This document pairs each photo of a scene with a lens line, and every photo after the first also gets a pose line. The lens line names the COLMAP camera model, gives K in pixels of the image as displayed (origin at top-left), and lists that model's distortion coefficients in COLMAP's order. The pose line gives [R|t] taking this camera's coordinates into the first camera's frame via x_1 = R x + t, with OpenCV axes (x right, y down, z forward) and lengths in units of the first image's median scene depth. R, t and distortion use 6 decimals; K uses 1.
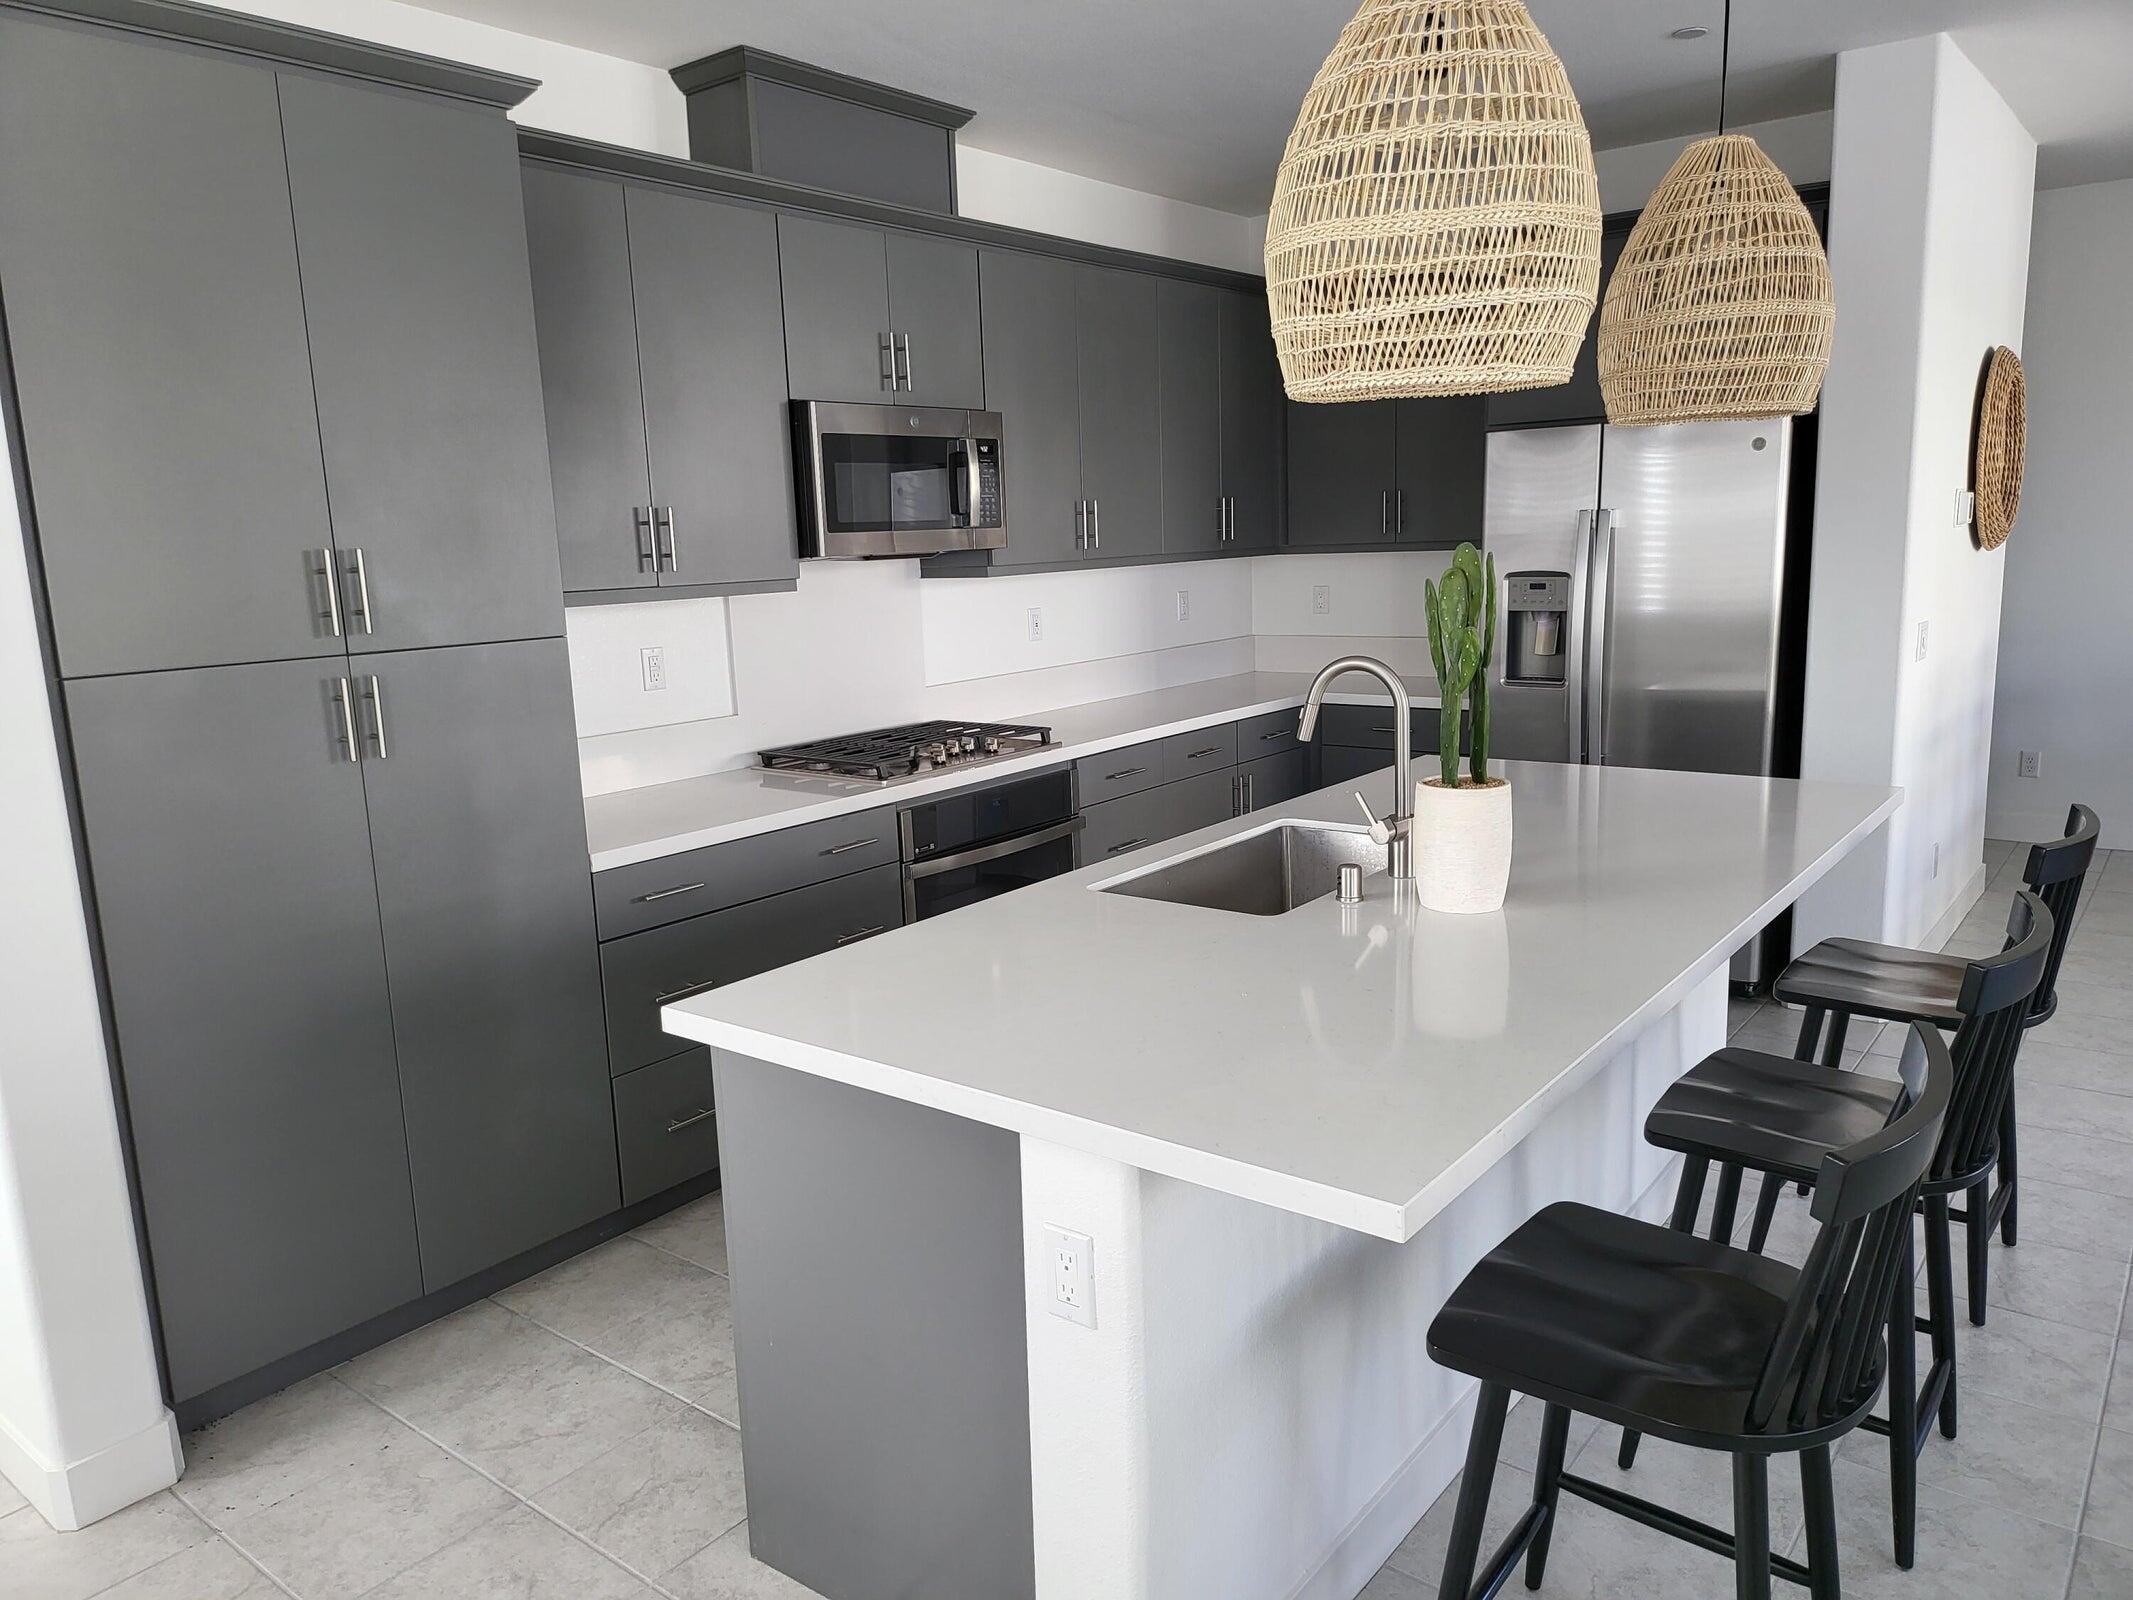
lens RADIAL K [[1504.4, 0, 1073.0], [0, 1504.4, 818.2], [0, 0, 1]] dist [0.038490, -0.006910]
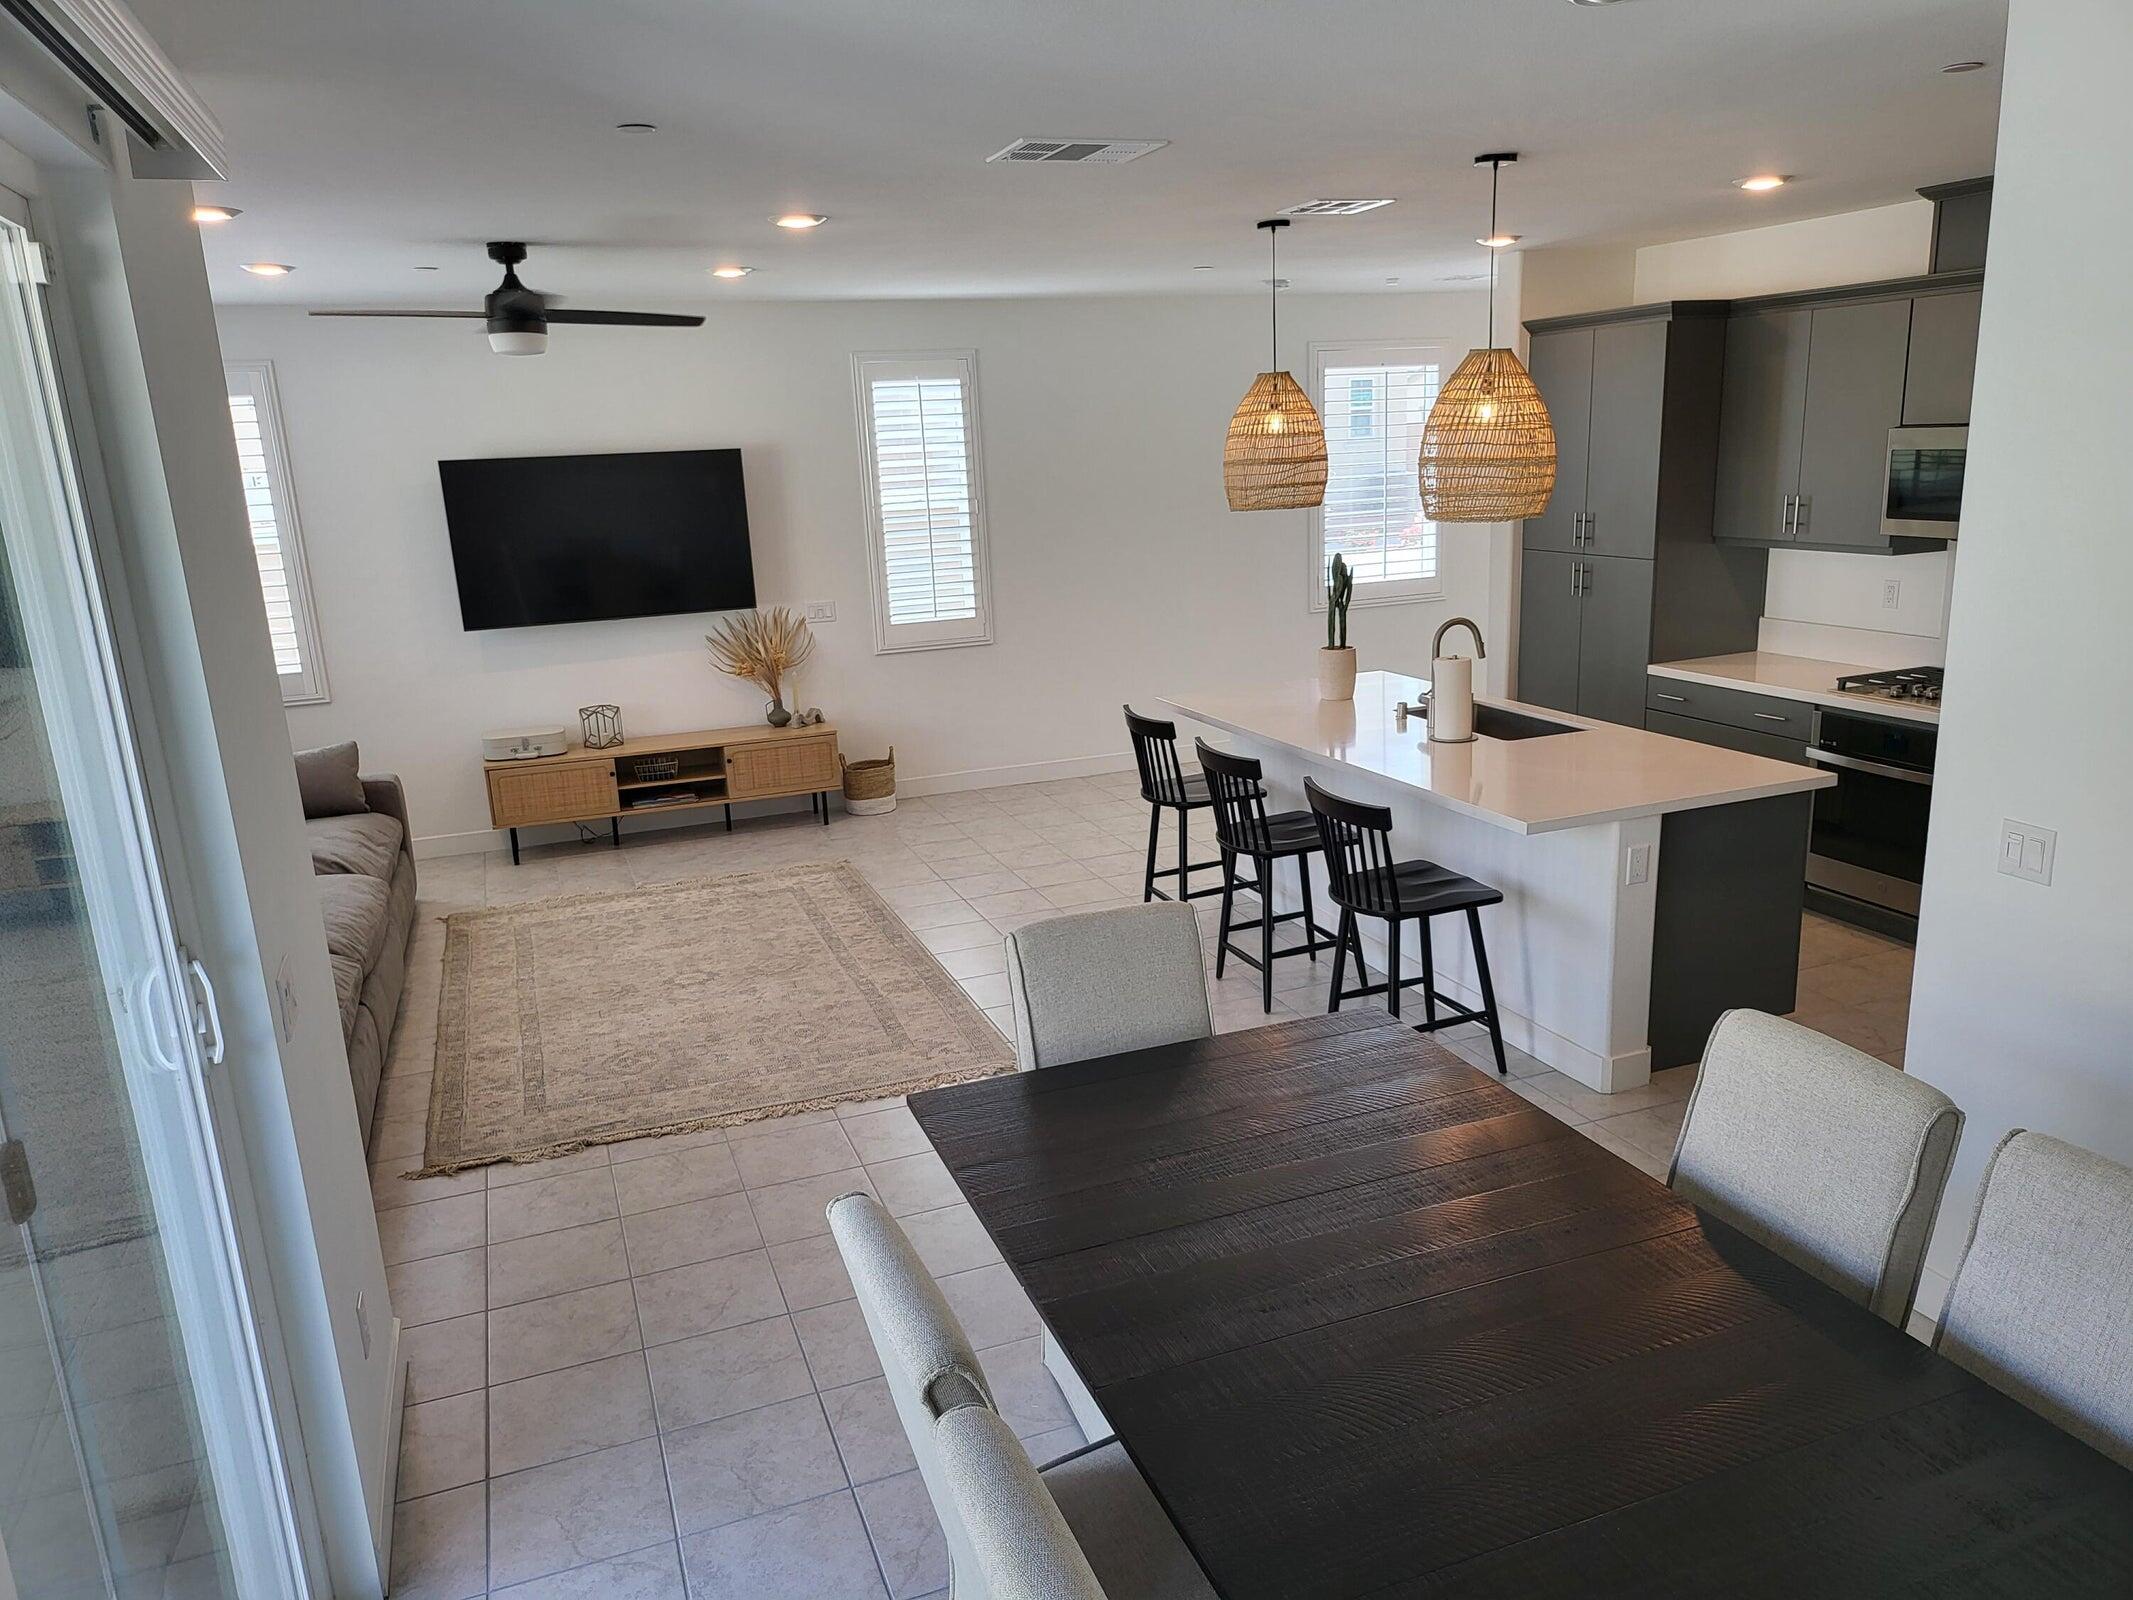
lens RADIAL K [[1504.4, 0, 1073.0], [0, 1504.4, 818.2], [0, 0, 1]] dist [0.038490, -0.006910]
pose [[-0.513359, 0.268240, -0.815175, 1.878931], [-0.101507, 0.924247, 0.368055, -0.478467], [0.852150, 0.271690, -0.447242, 1.338512]]
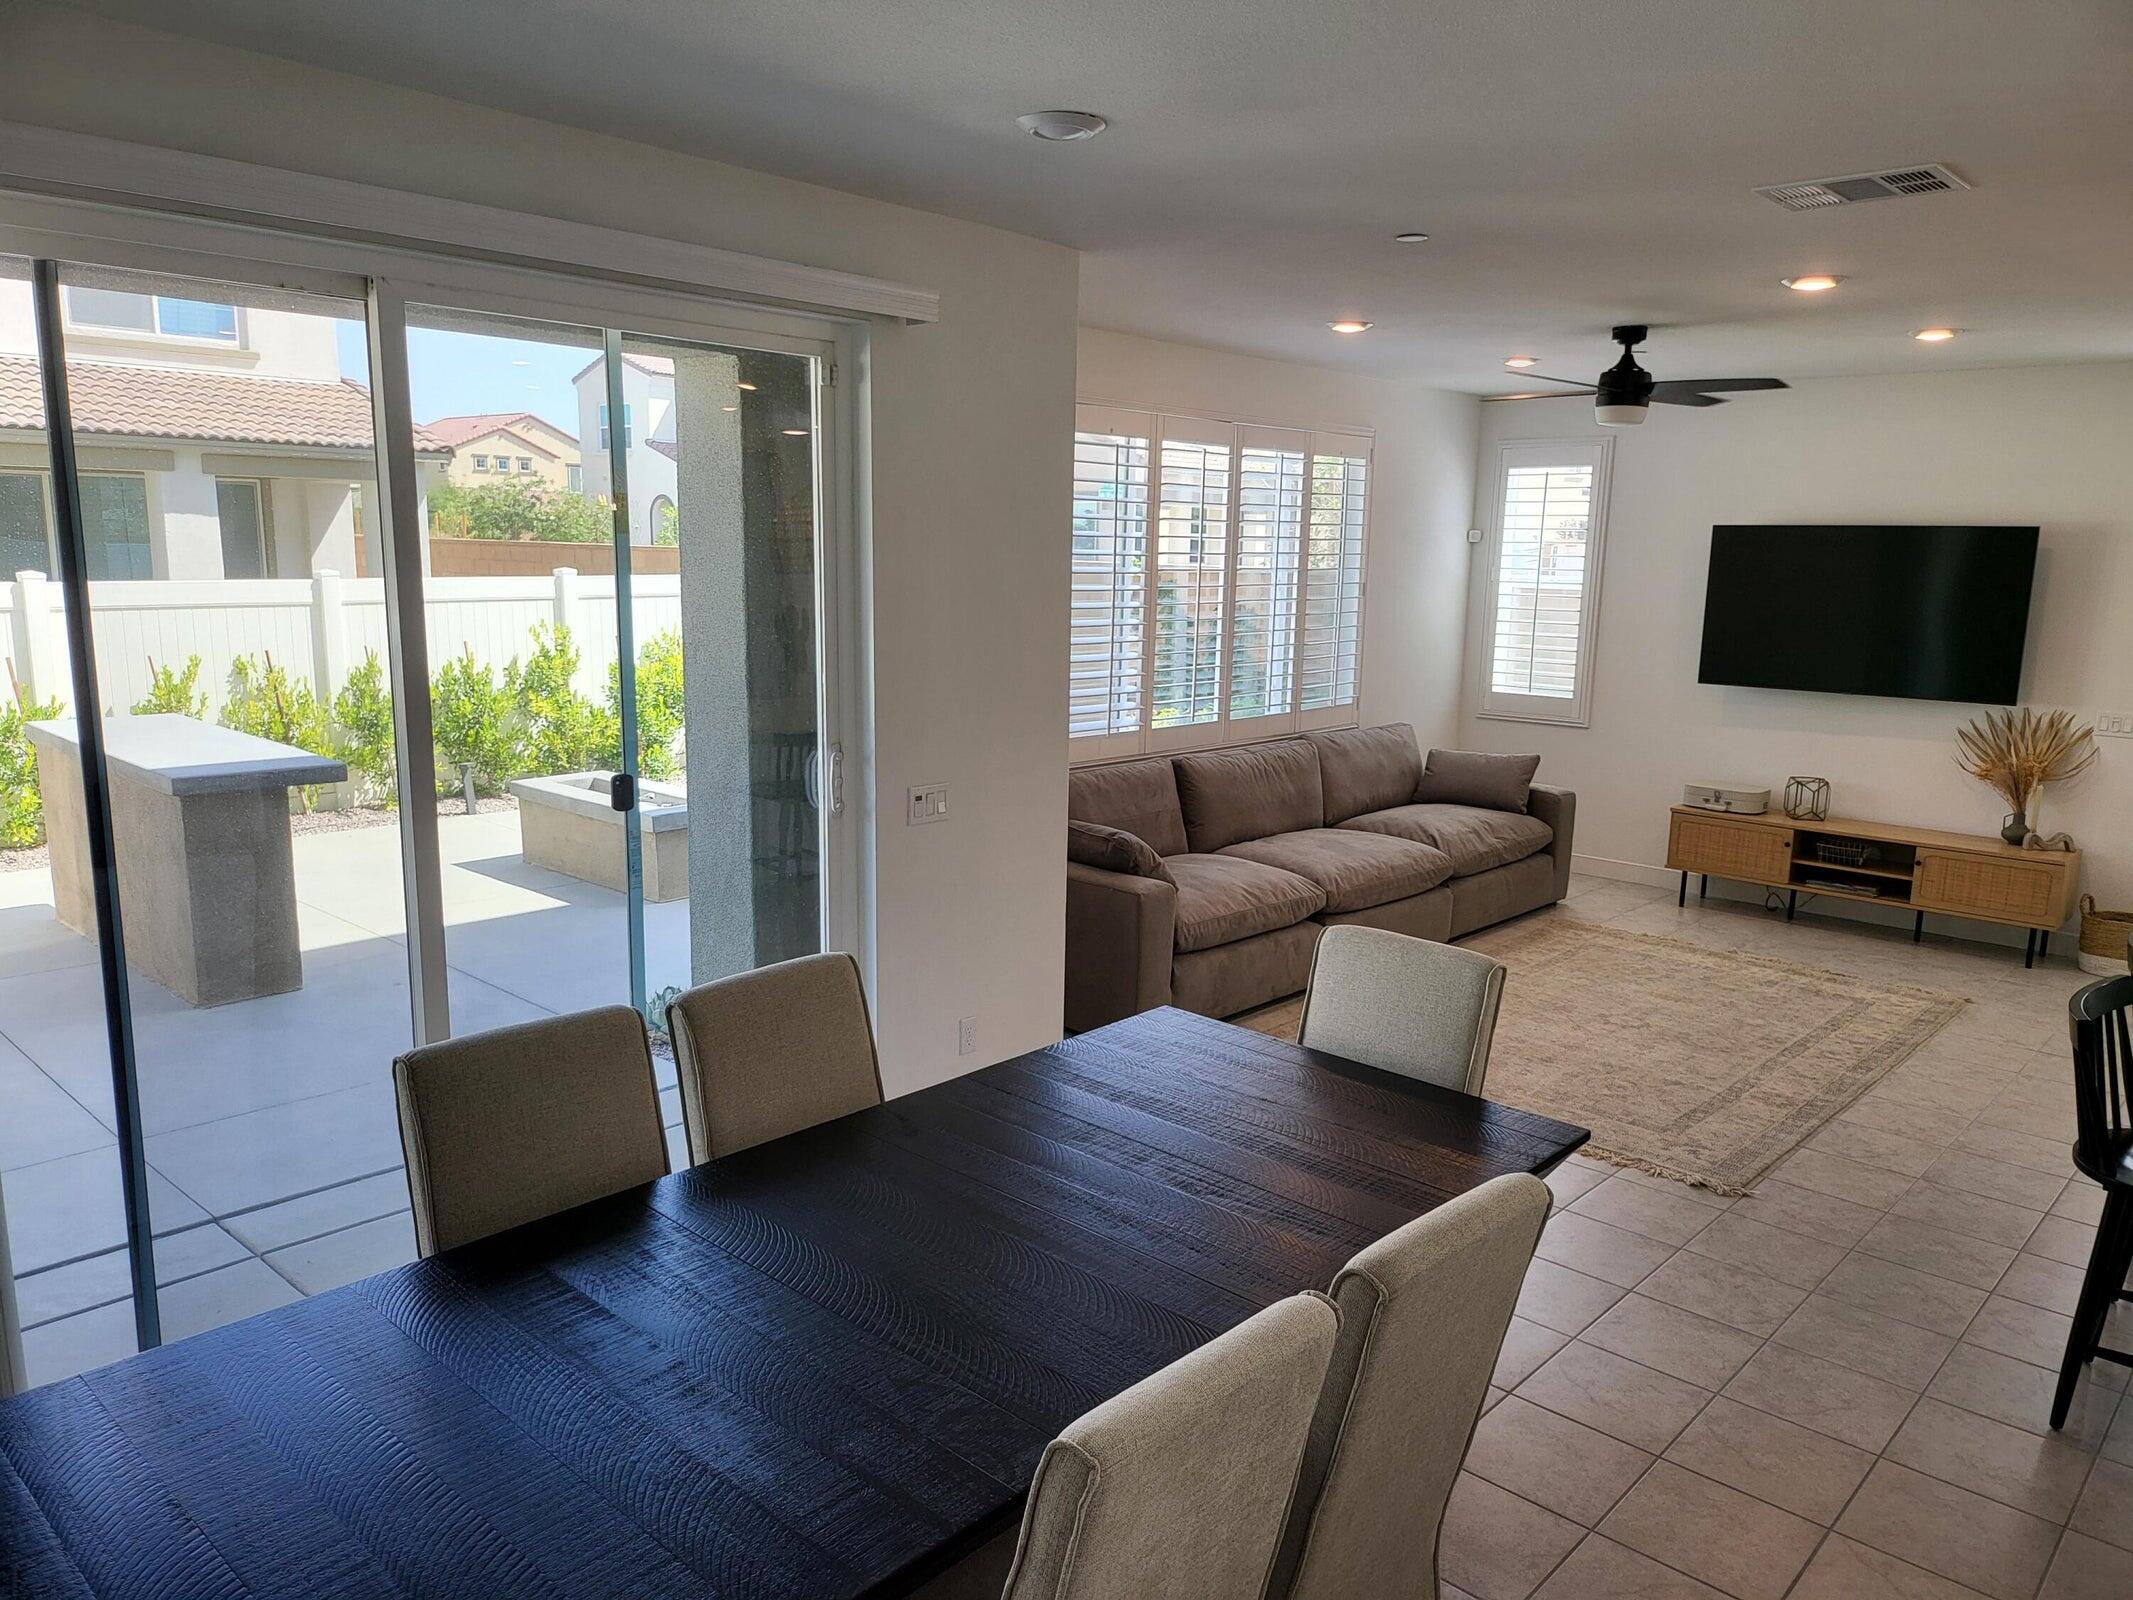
lens RADIAL K [[1504.4, 0, 1073.0], [0, 1504.4, 818.2], [0, 0, 1]] dist [0.038490, -0.006910]
pose [[-0.996893, 0.001371, 0.078756, 1.196135], [0.030028, 0.930959, 0.363888, -0.523826], [-0.072820, 0.365122, -0.928107, 1.905413]]
